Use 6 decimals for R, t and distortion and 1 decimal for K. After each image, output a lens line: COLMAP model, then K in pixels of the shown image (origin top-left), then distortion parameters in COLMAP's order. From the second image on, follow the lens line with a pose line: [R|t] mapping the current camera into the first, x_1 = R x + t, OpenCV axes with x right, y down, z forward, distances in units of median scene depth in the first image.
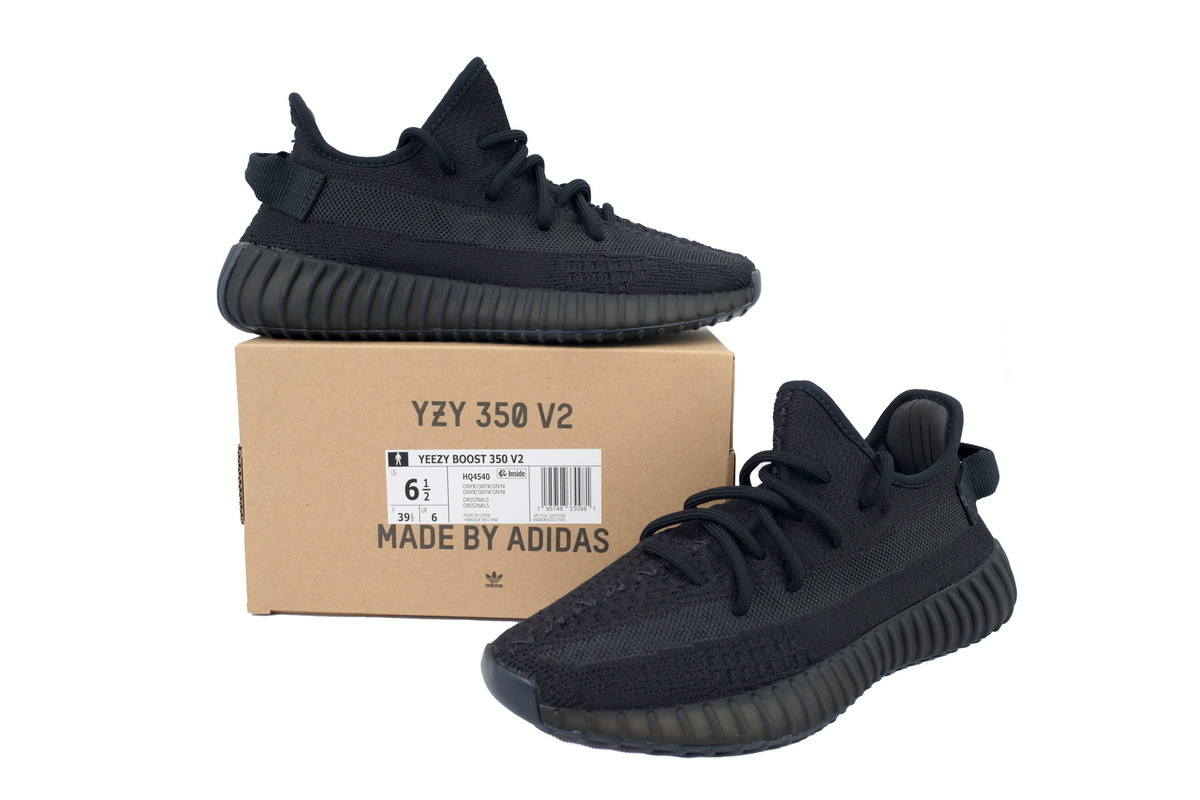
lens RADIAL K [[962.4, 0, 600.0], [0, 962.4, 400.0], [0, 0, 1]] dist [-0.003630, 0.000994]
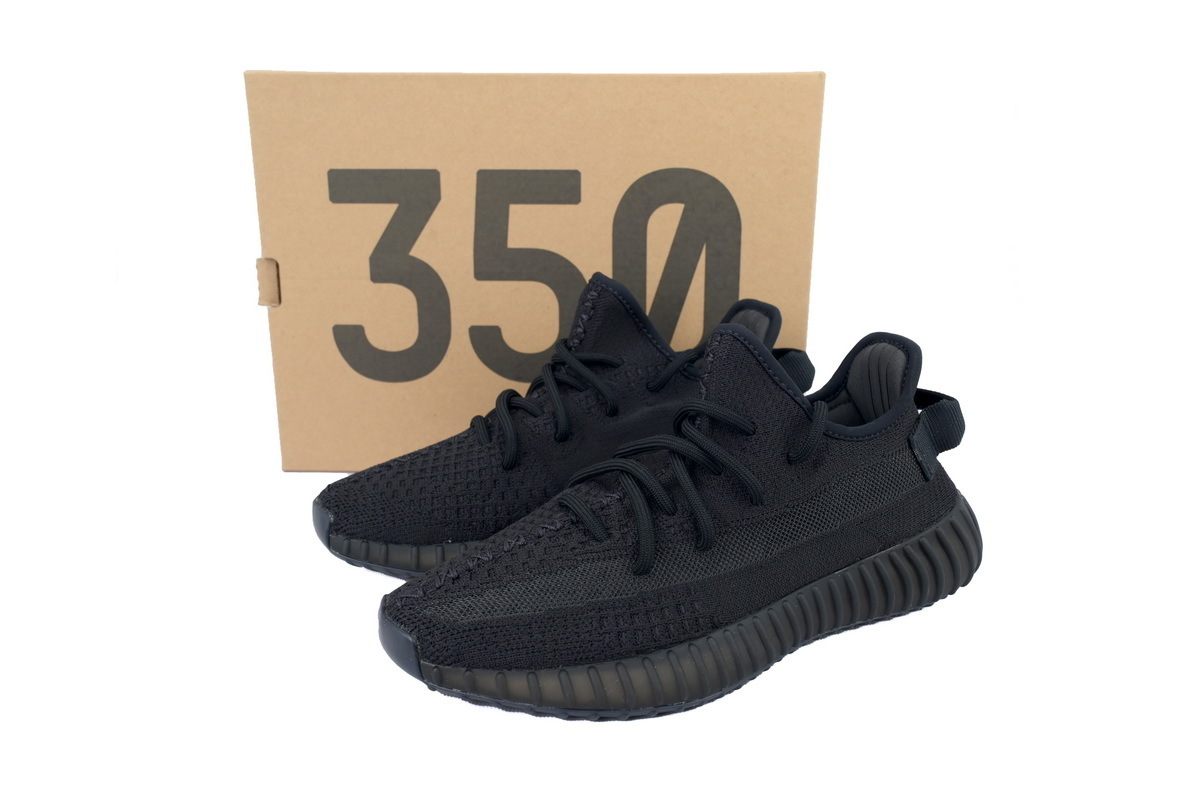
lens RADIAL K [[962.4, 0, 600.0], [0, 962.4, 400.0], [0, 0, 1]] dist [-0.003630, 0.000994]
pose [[0.994920, 0.011363, -0.100028, 0.196300], [-0.004025, 0.997305, 0.073260, -0.015832], [0.100591, -0.072486, 0.992284, 0.070457]]
